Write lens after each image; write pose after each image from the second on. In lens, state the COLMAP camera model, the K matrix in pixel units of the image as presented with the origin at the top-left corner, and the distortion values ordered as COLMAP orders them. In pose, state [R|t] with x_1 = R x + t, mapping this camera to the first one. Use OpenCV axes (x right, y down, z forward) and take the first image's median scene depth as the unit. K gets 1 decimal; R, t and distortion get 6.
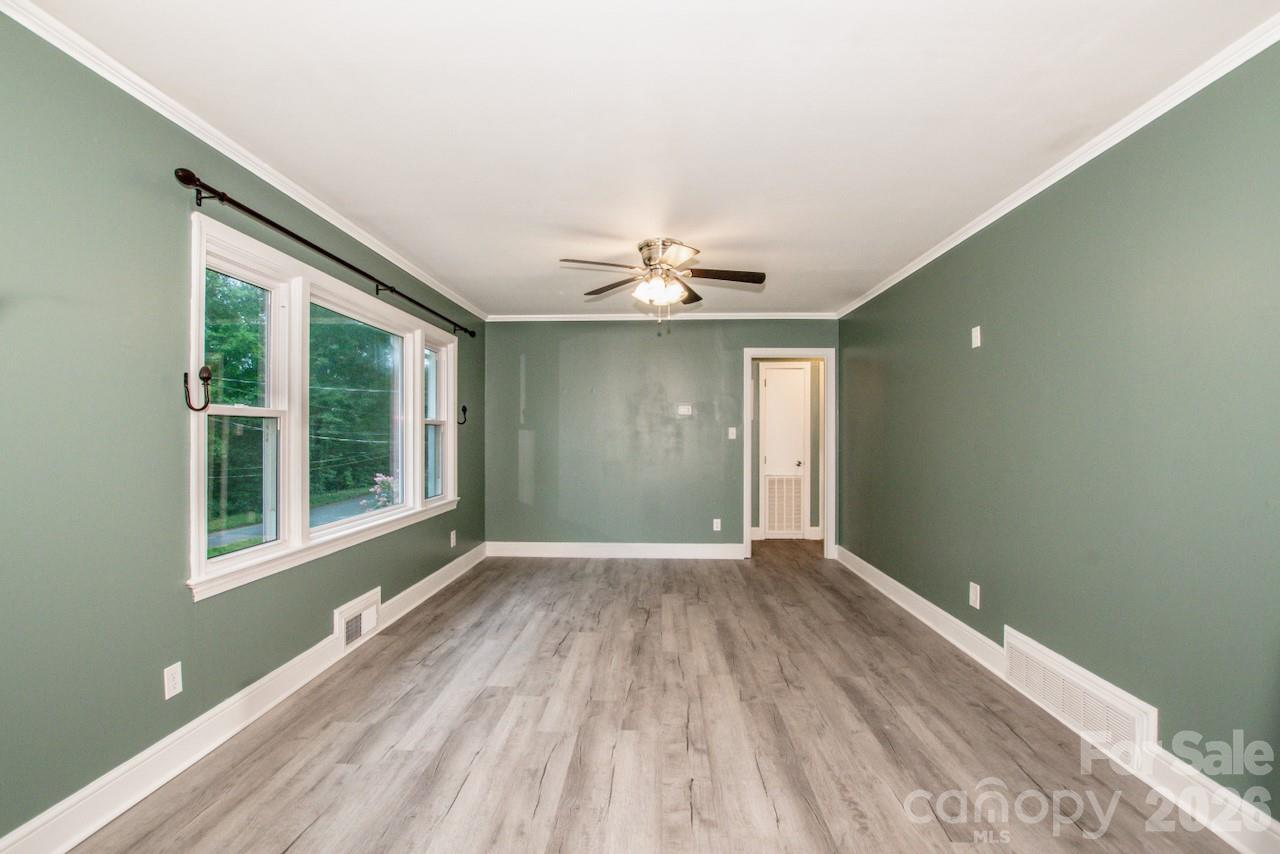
lens RADIAL K [[566.7, 0, 638.7], [0, 566.7, 437.2], [0, 0, 1]] dist [-0.020413, 0.000212]
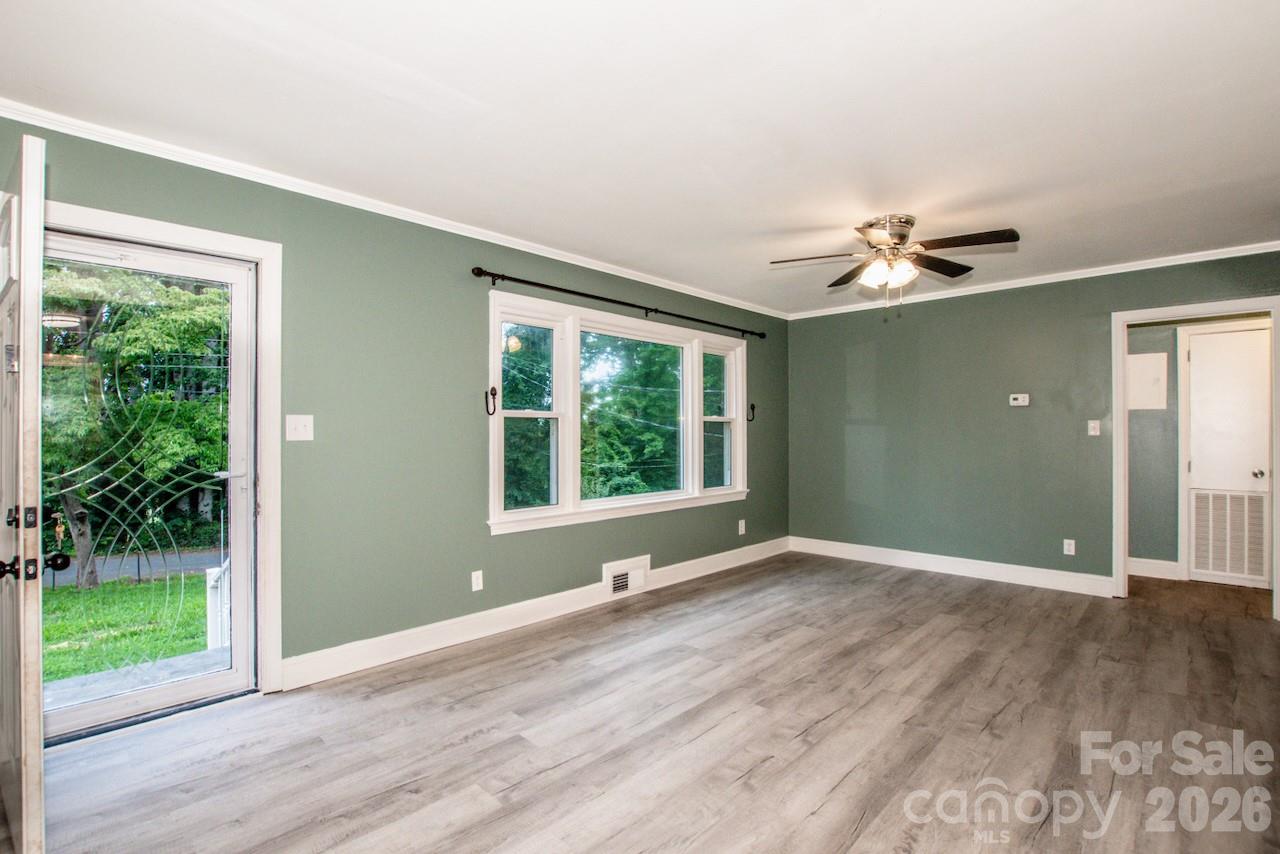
lens RADIAL K [[595.3, 0, 617.4], [0, 595.3, 436.5], [0, 0, 1]] dist [-0.019374, 0.000800]
pose [[0.739370, 0.002218, -0.673296, 0.366384], [-0.001293, 0.999997, 0.001874, 0.005983], [0.673298, -0.000515, 0.739371, -0.005349]]
